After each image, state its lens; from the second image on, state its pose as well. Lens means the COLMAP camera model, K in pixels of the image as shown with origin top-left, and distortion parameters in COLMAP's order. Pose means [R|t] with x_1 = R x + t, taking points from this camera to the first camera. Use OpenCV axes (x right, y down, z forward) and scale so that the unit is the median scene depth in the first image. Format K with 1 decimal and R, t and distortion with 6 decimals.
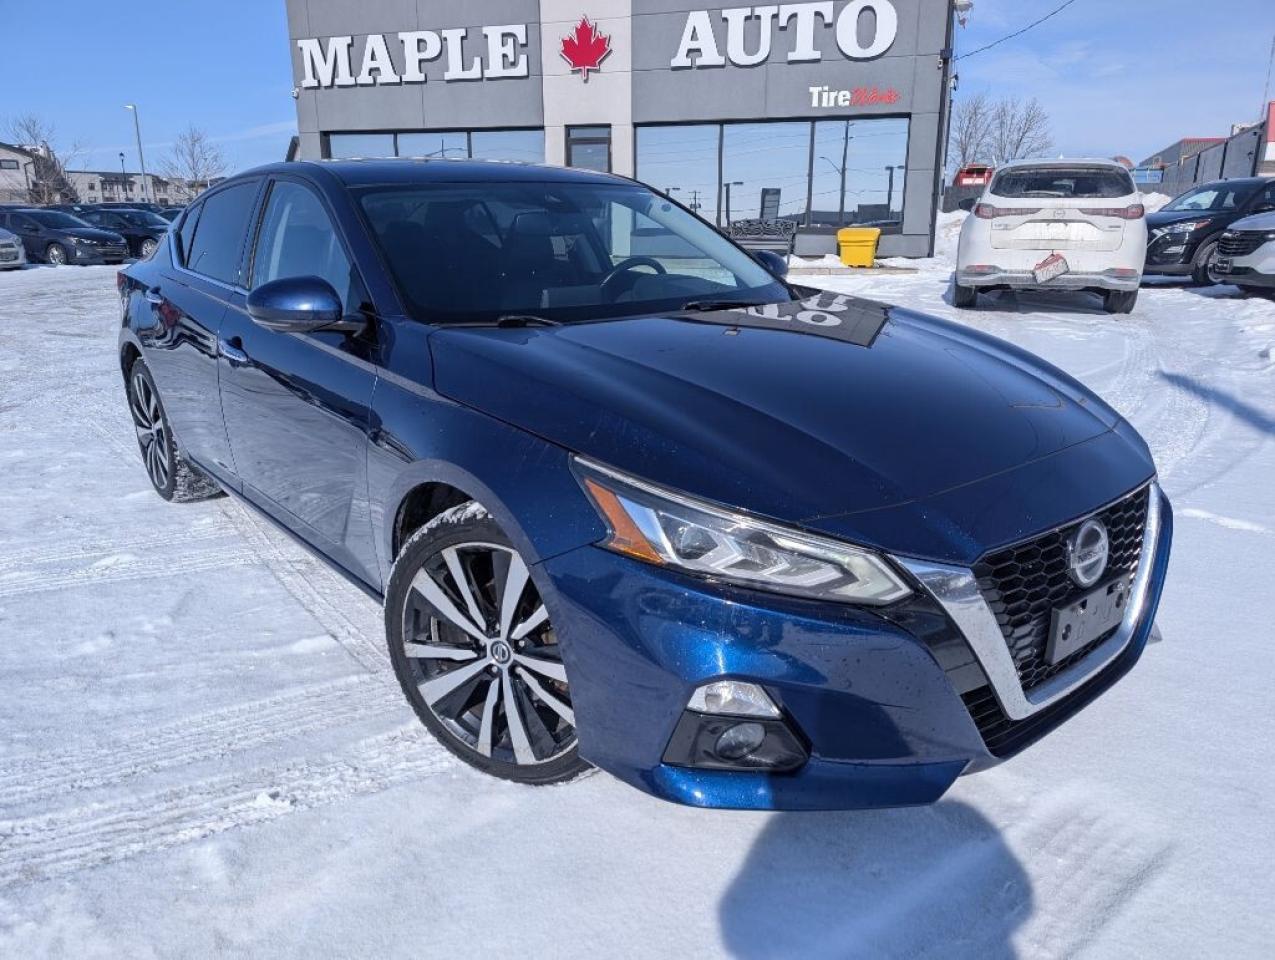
lens RADIAL K [[914.1, 0, 646.8], [0, 914.1, 486.3], [0, 0, 1]] dist [0.010658, 0.004320]
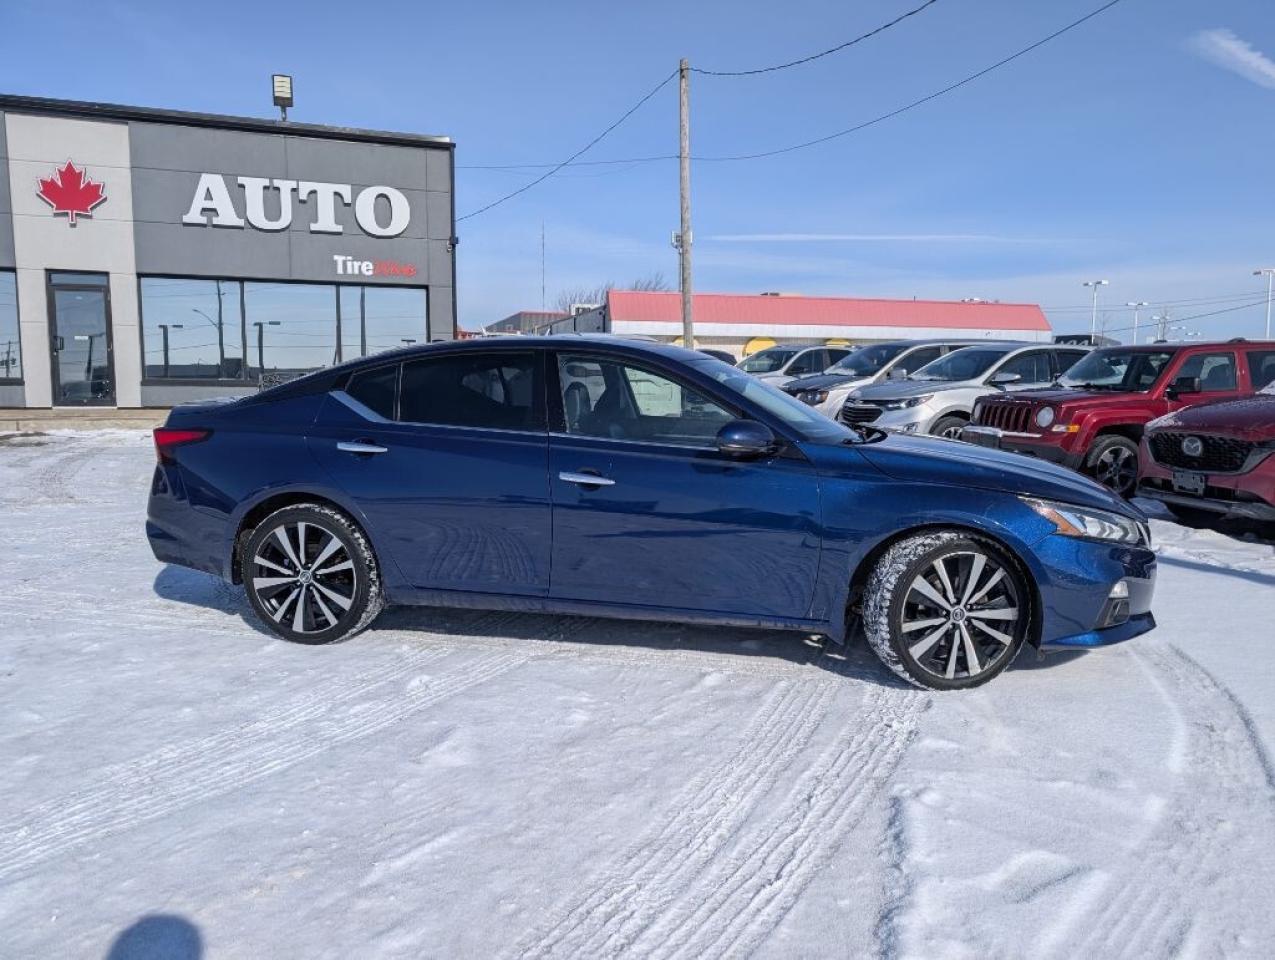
lens RADIAL K [[917.6, 0, 635.4], [0, 917.6, 482.8], [0, 0, 1]] dist [0.009533, -0.009952]
pose [[0.784203, -0.065205, 0.617069, -0.236643], [0.164341, 0.980776, -0.105214, 0.001395], [-0.598346, 0.183919, 0.779844, -0.012819]]
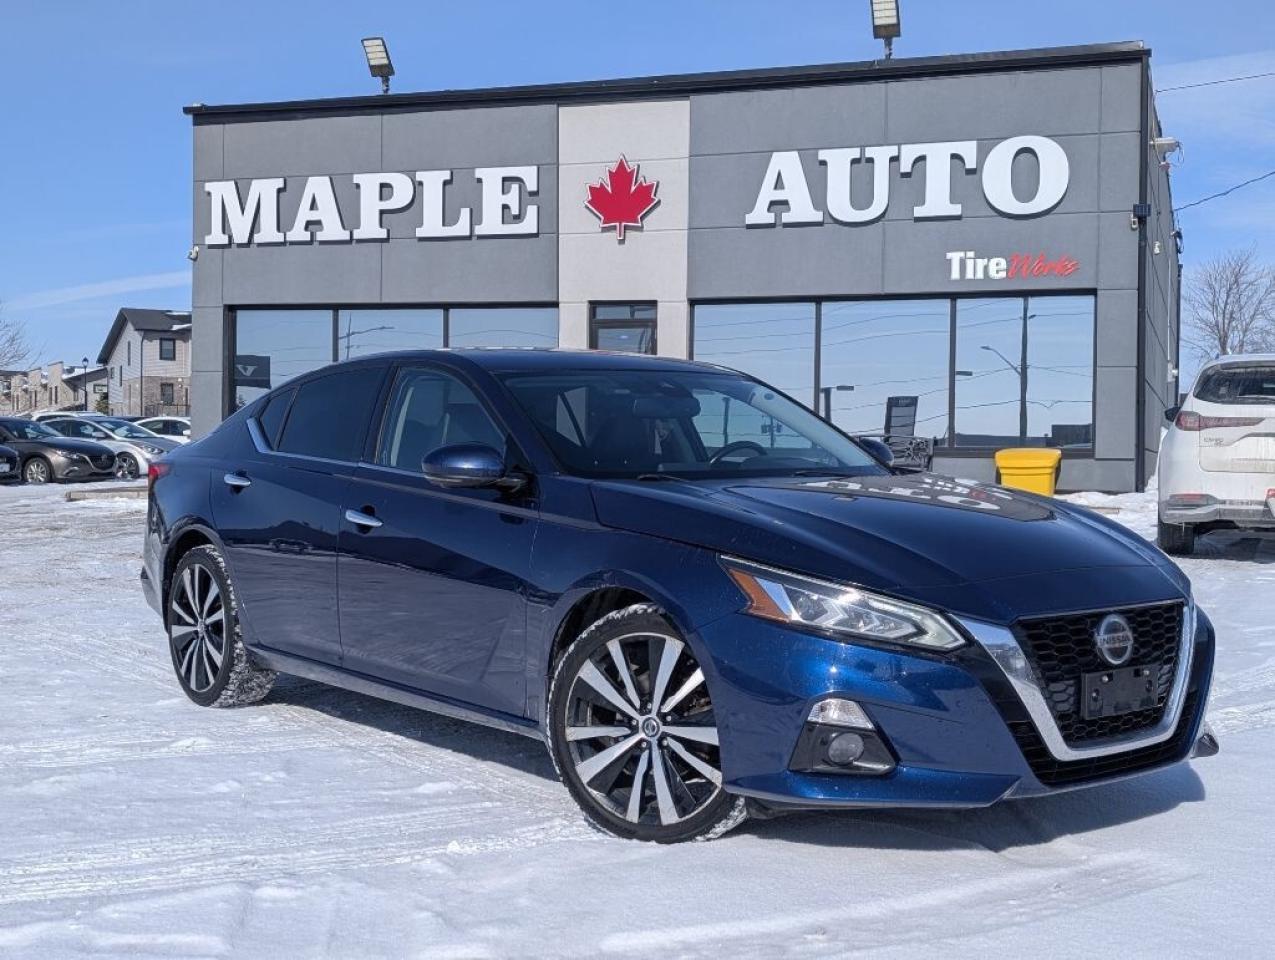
lens RADIAL K [[1624.9, 0, 637.5], [0, 1624.9, 480.0], [0, 0, 1]] dist [0.195668, -0.758676]
pose [[0.999424, 0.011825, -0.031803, -0.014863], [-0.019672, 0.965630, -0.259174, 0.057185], [0.027645, 0.259651, 0.965307, -0.161096]]
